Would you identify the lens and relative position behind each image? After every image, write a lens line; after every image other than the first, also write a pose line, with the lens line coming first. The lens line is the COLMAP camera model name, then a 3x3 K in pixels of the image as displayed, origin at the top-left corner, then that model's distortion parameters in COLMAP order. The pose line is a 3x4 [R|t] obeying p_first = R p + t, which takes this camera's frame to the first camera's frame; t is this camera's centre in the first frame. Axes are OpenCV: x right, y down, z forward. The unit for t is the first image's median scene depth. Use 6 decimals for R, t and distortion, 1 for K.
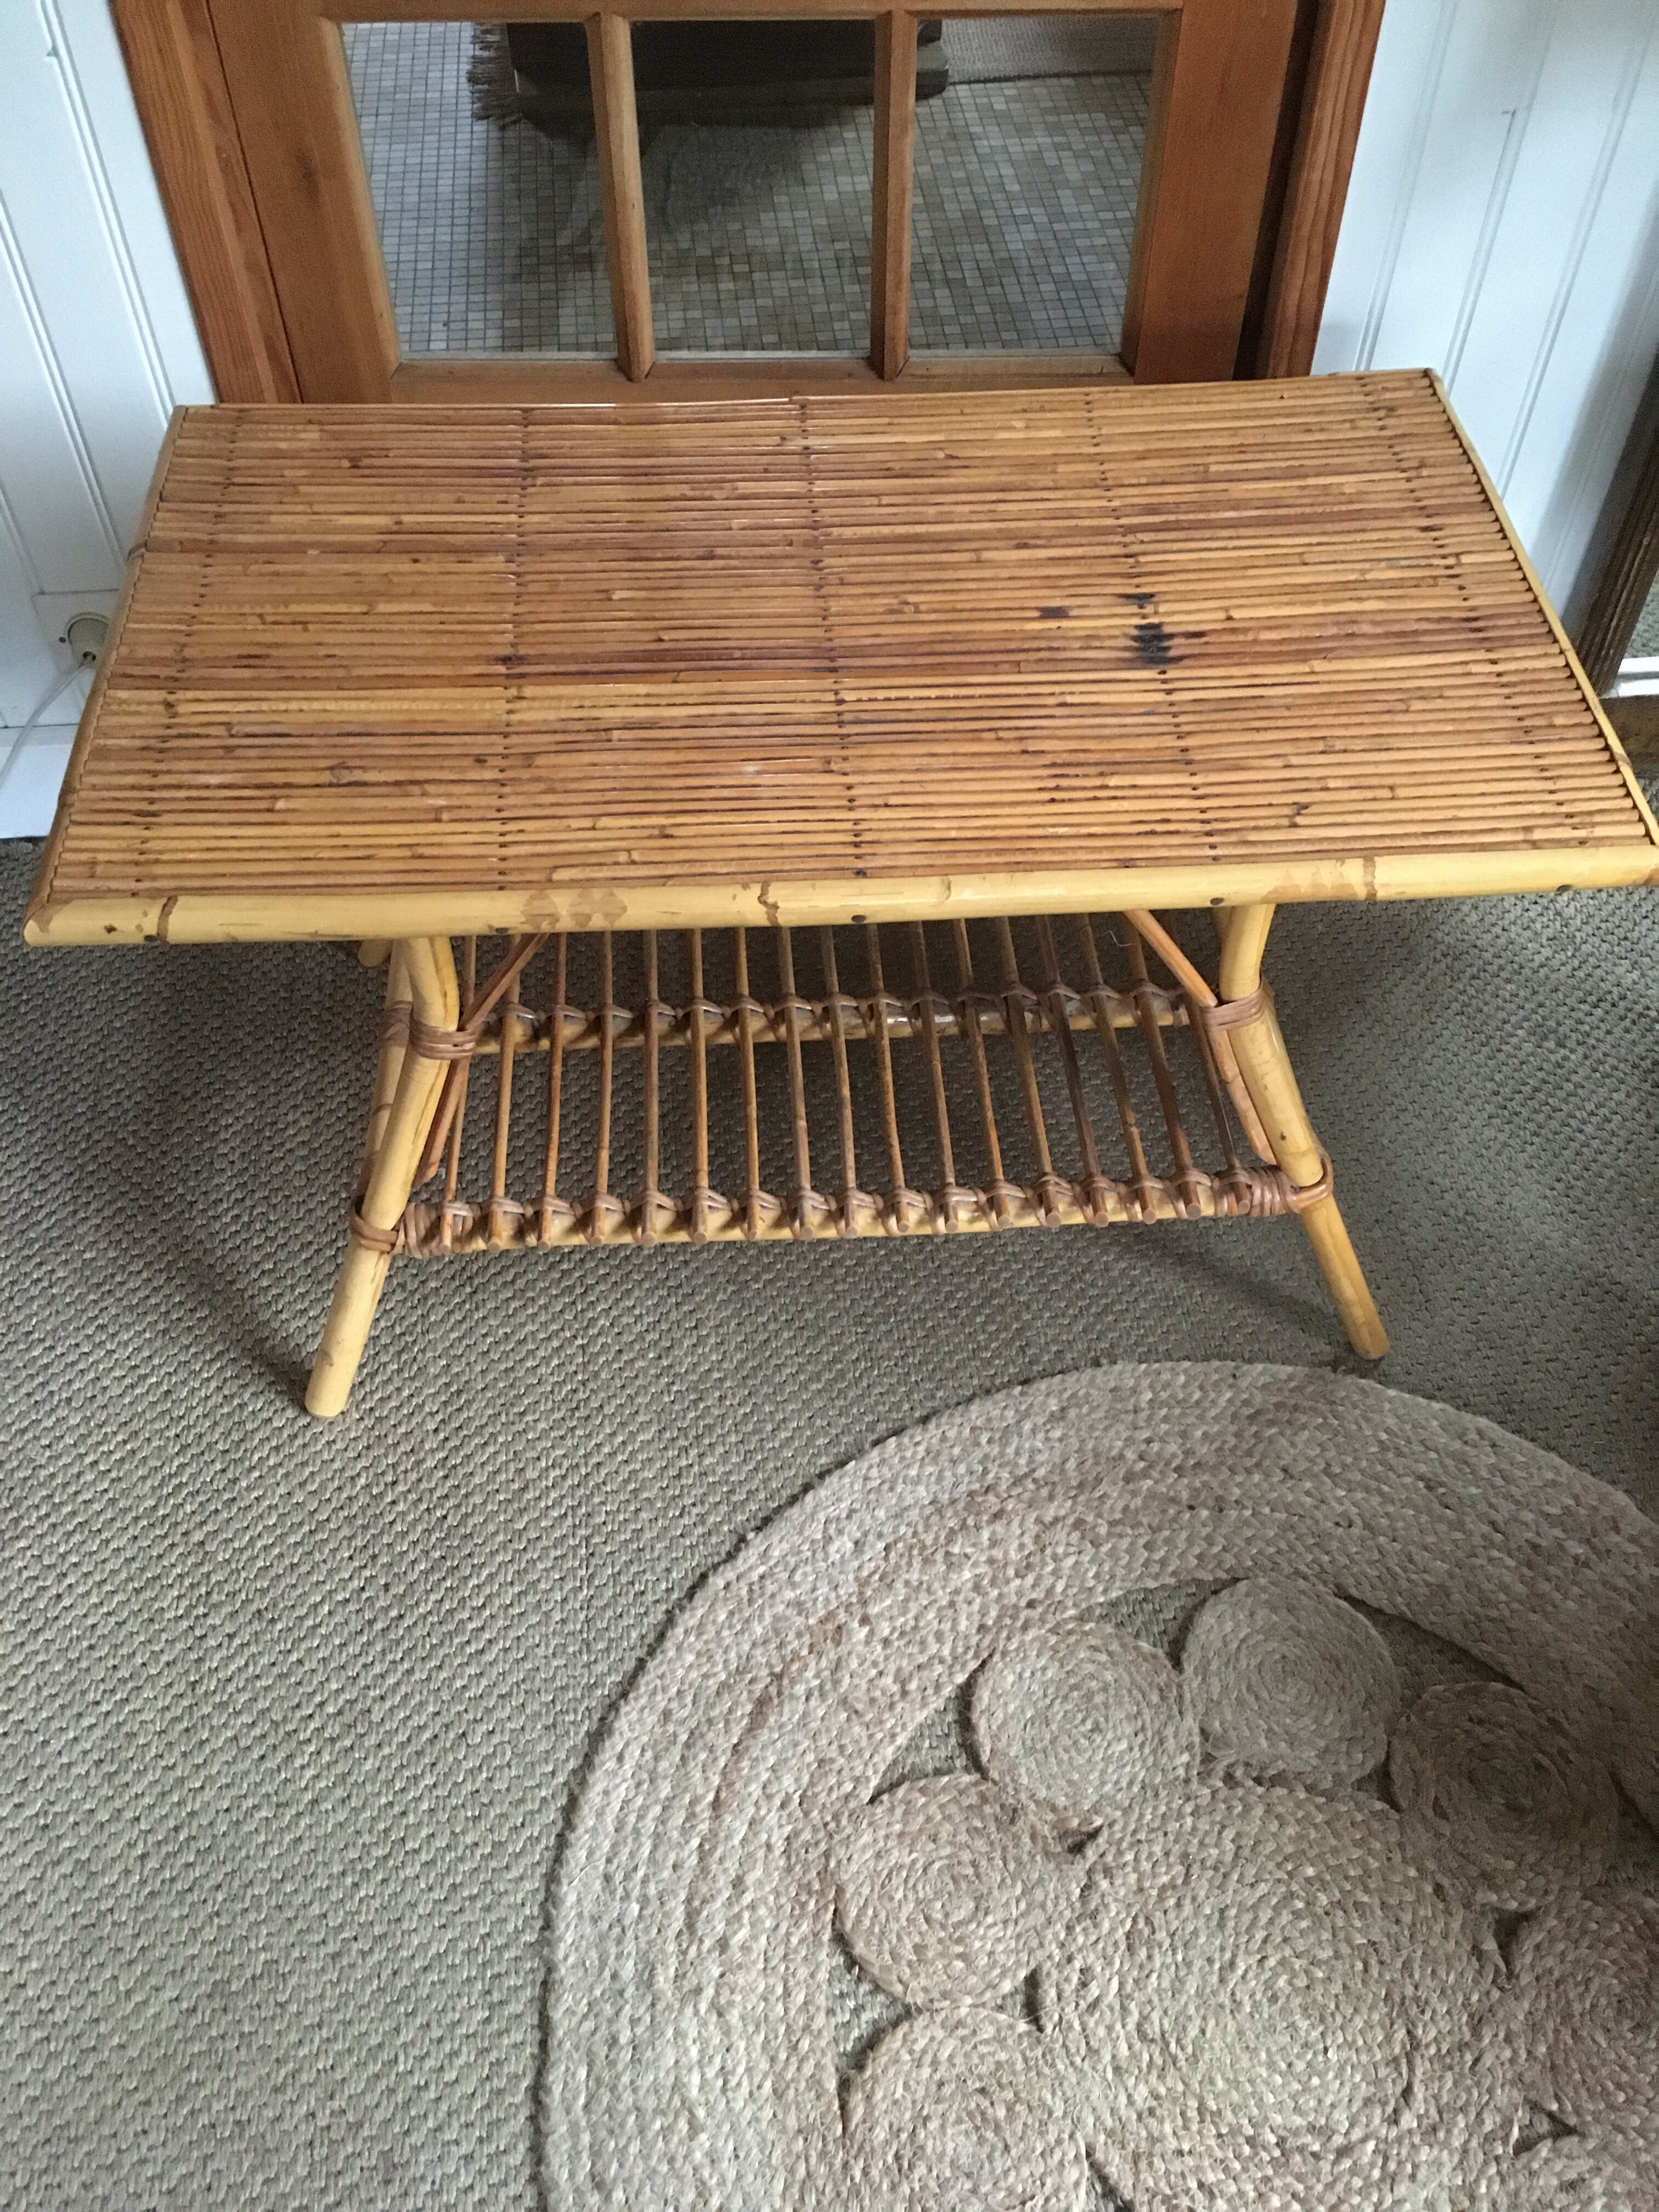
lens RADIAL K [[1886.1, 0, 836.5], [0, 1886.1, 1111.1], [0, 0, 1]] dist [0.080637, -0.112826]
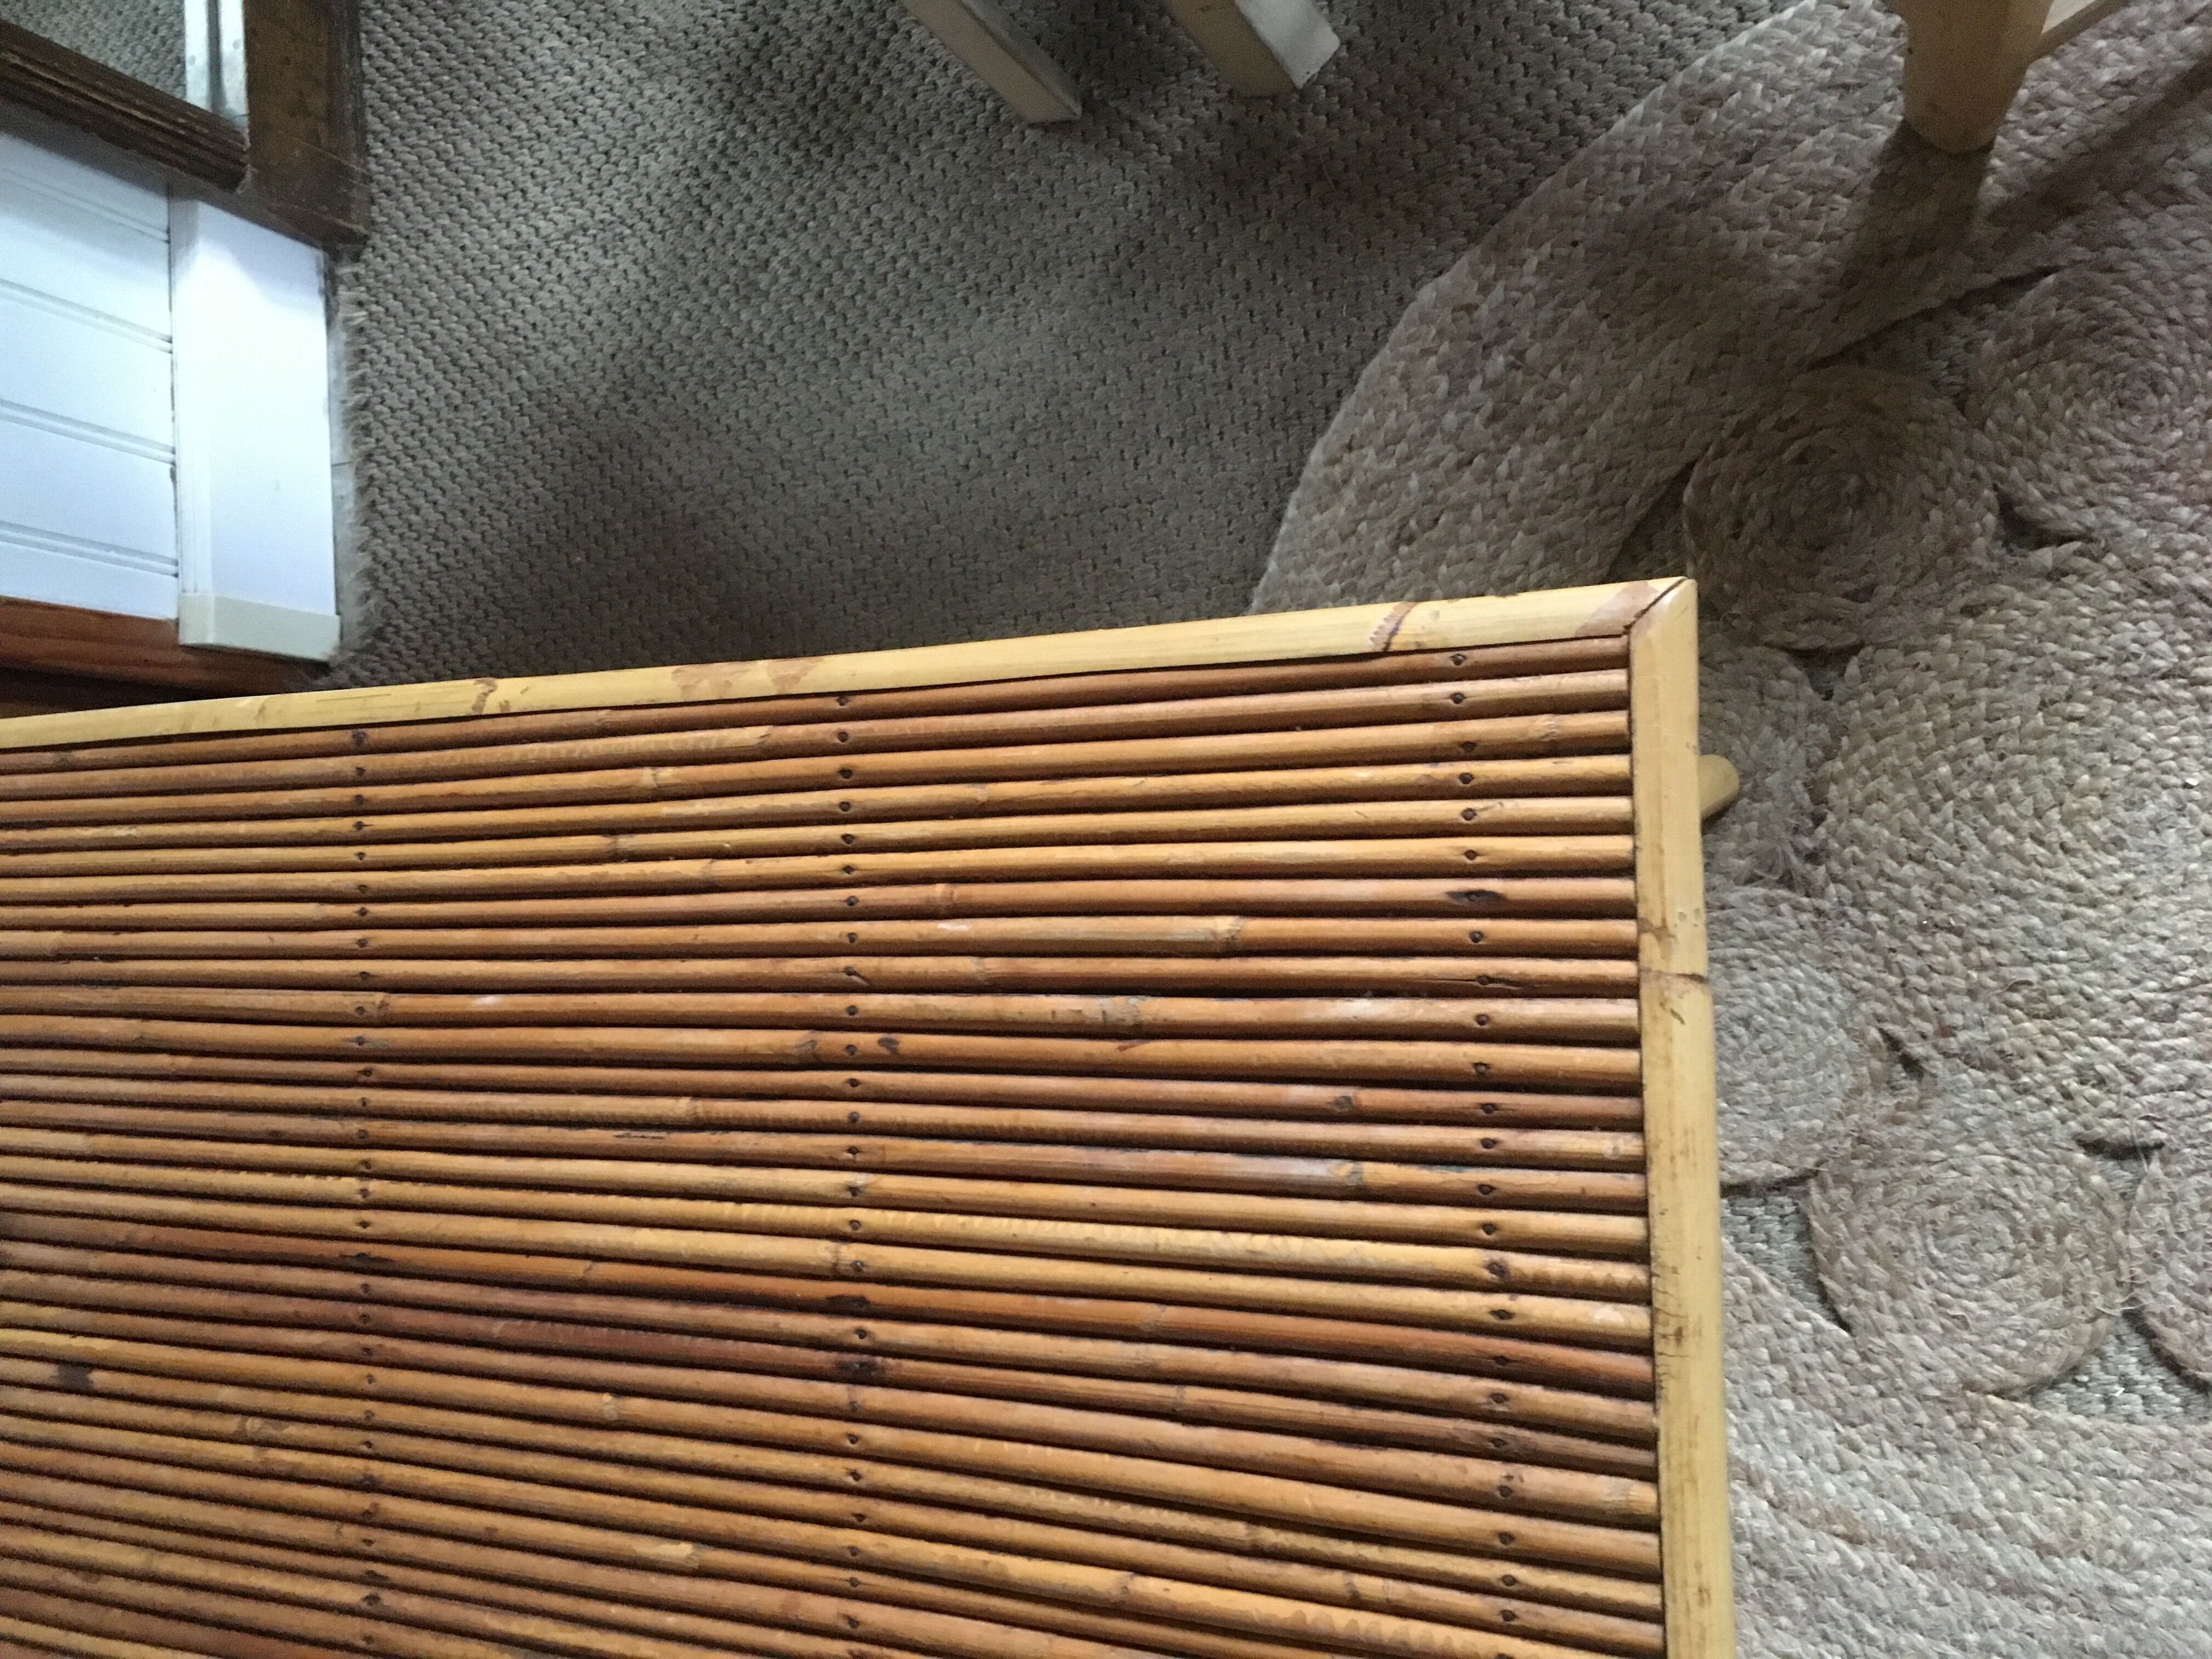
lens RADIAL K [[1886.1, 0, 1103.8], [0, 1886.1, 815.3], [0, 0, 1]] dist [0.080637, -0.112826]
pose [[0.024114, -0.999030, 0.036856, 0.172295], [0.962145, 0.033203, 0.270509, -0.124512], [-0.271471, 0.028937, 0.962012, 0.309187]]
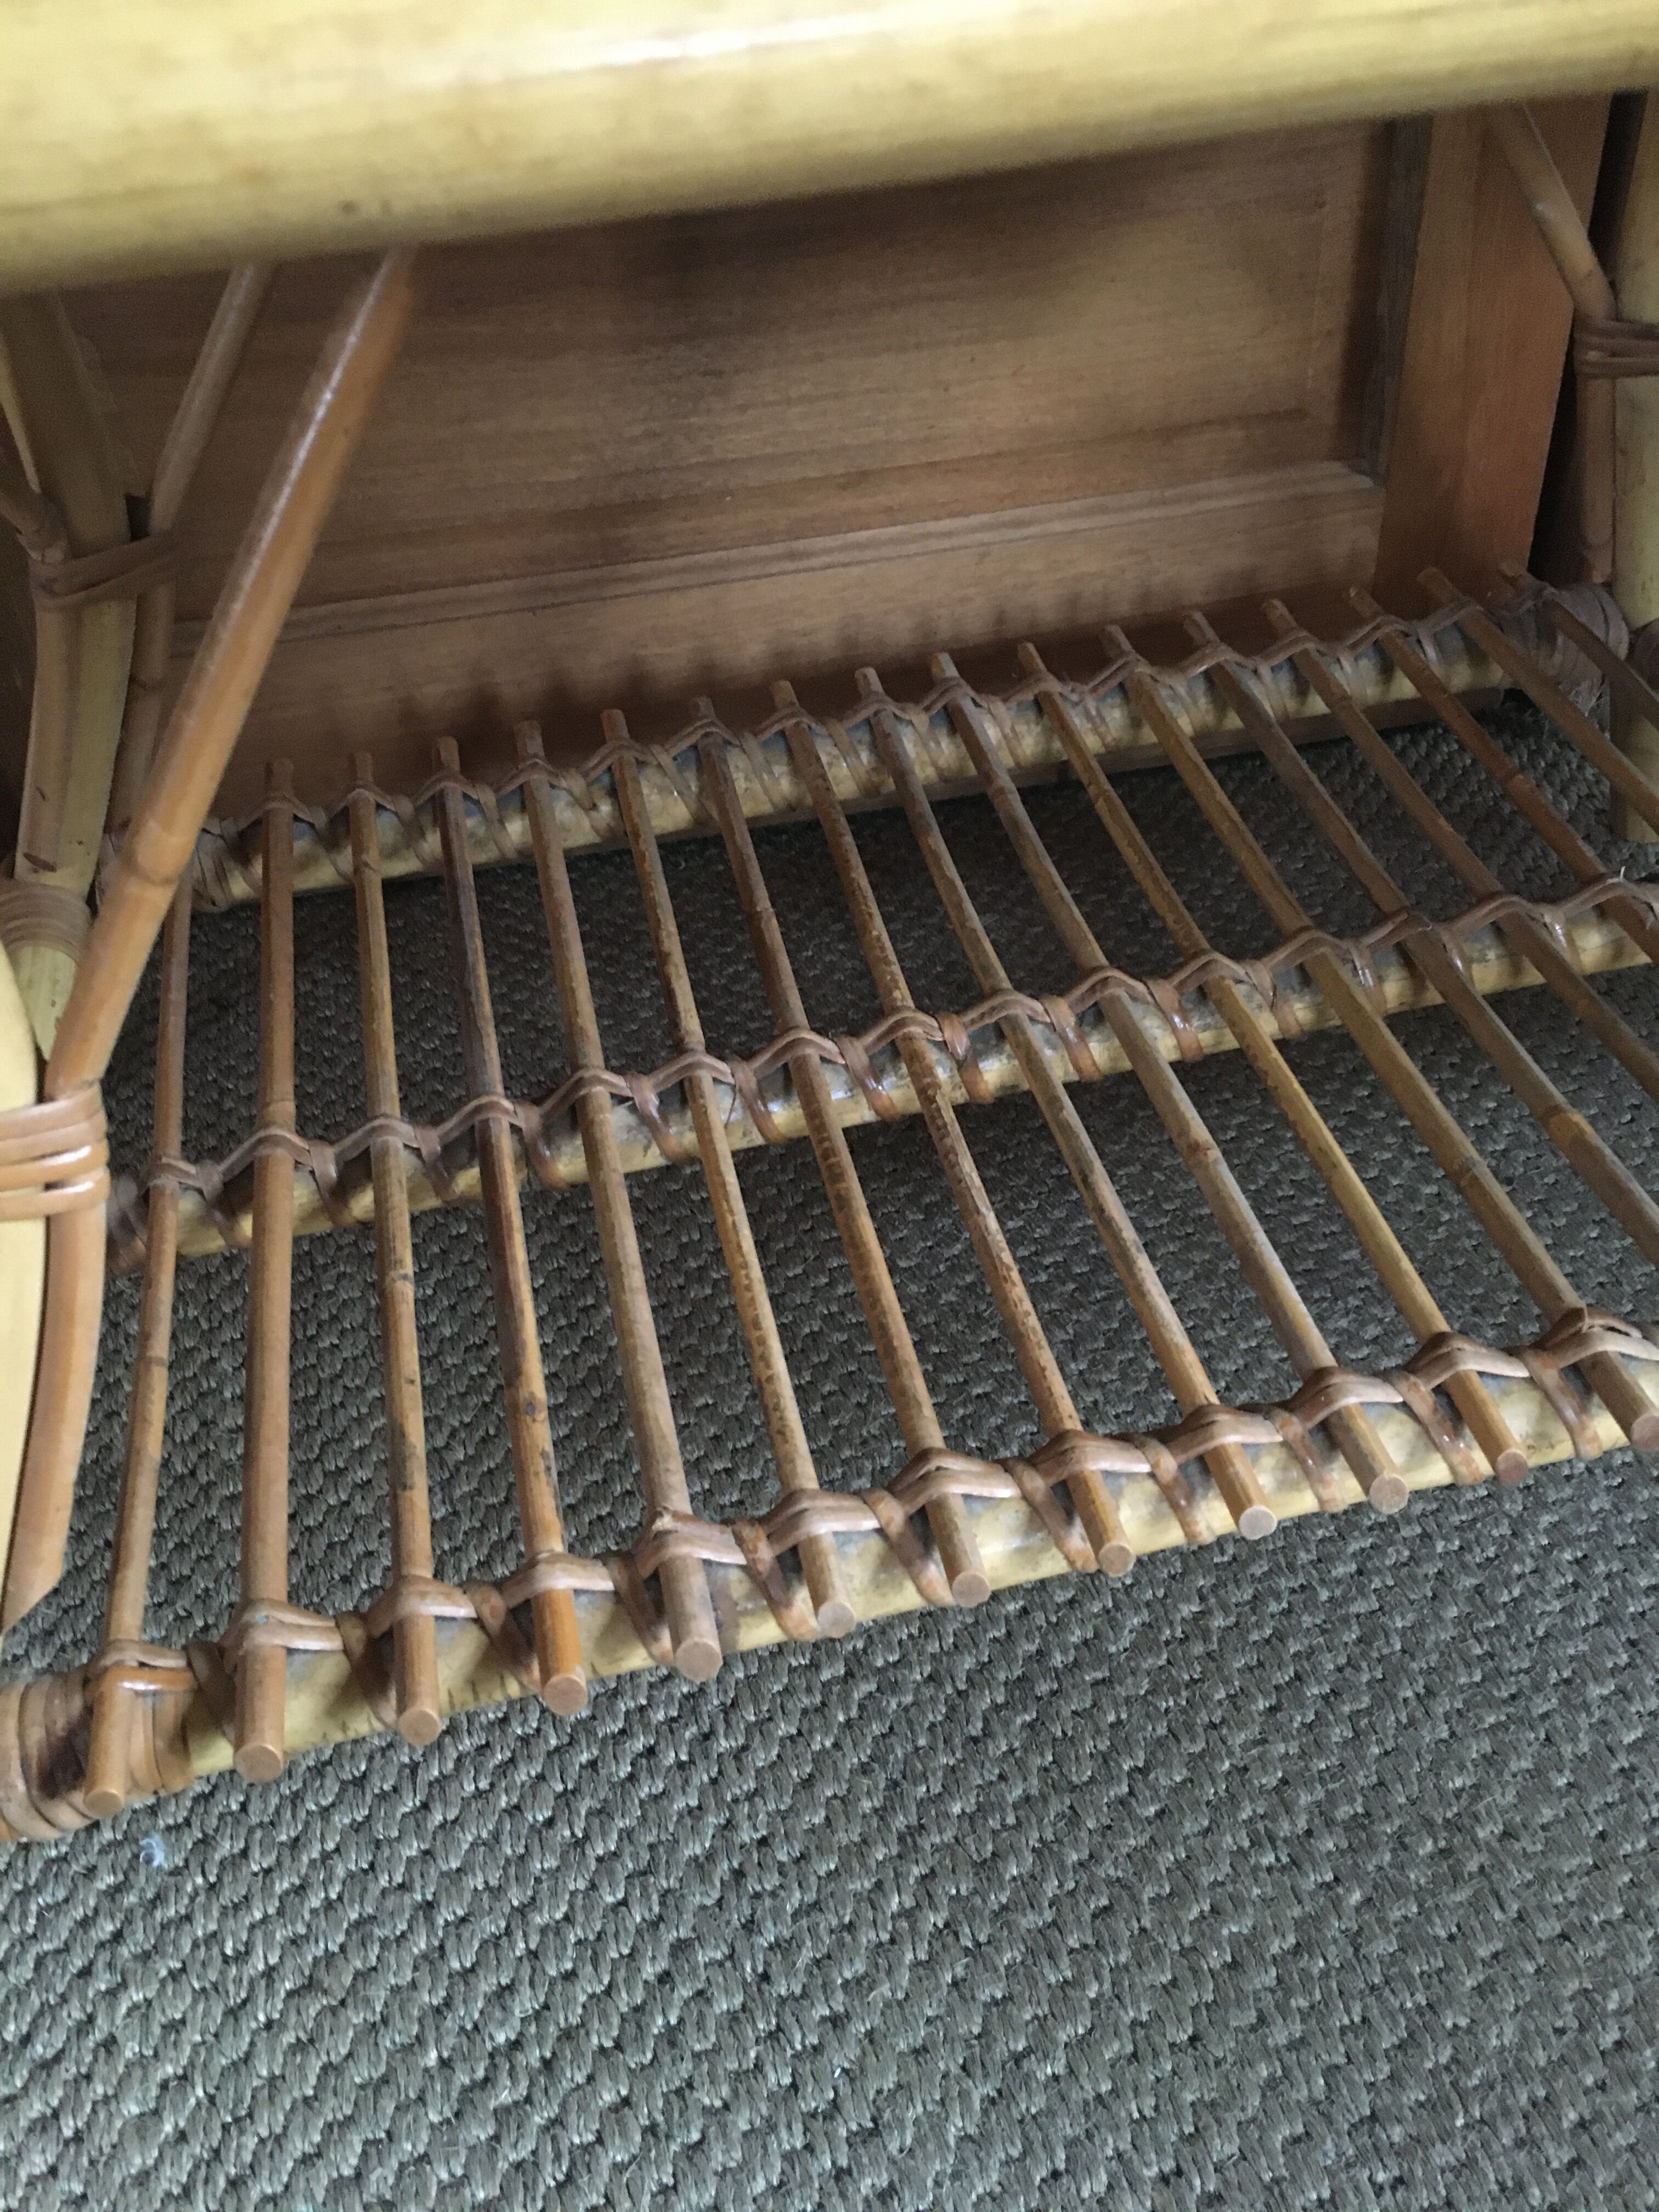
lens RADIAL K [[1886.1, 0, 838.0], [0, 1886.1, 1105.4], [0, 0, 1]] dist [0.080637, -0.112826]
pose [[0.987725, -0.146180, 0.055045, -0.082446], [0.153009, 0.976350, -0.152739, -0.038630], [-0.031416, 0.159286, 0.986732, 0.682841]]
